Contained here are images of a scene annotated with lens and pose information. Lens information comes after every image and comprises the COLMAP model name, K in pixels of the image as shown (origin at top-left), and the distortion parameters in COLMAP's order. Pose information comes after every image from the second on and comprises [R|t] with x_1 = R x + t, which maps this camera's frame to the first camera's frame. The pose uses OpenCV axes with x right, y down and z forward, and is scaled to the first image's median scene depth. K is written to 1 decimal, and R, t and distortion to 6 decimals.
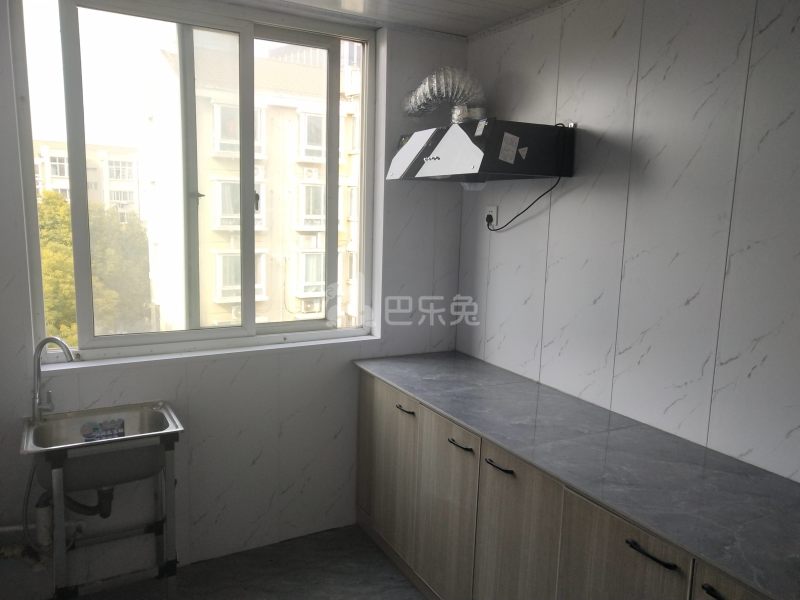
lens RADIAL K [[616.9, 0, 383.3], [0, 616.9, 305.6], [0, 0, 1]] dist [-0.045382, 0.087130]
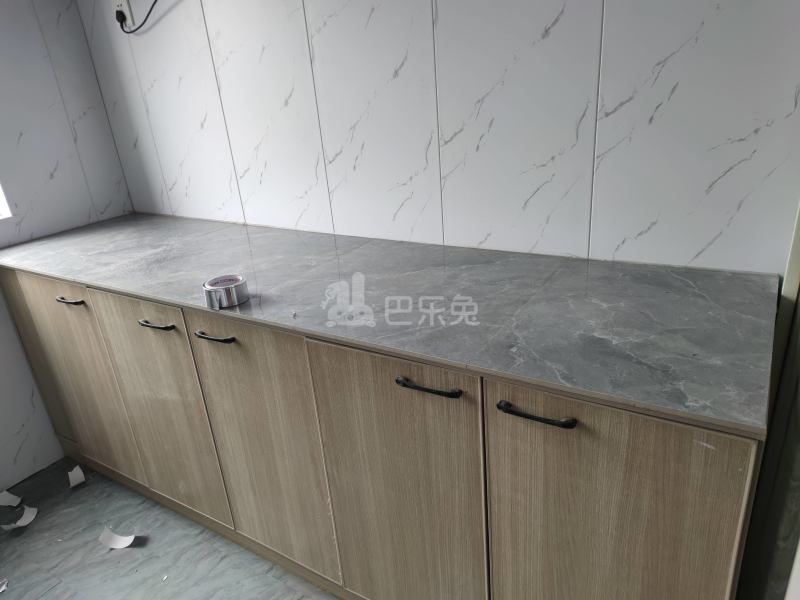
lens RADIAL K [[560.2, 0, 400.0], [0, 560.2, 300.0], [0, 0, 1]] dist [0.057657, -0.002647]
pose [[0.853385, -0.279228, 0.440187, 0.088607], [0.176054, 0.949203, 0.260804, 0.078196], [-0.490651, -0.145070, 0.859195, 0.303032]]
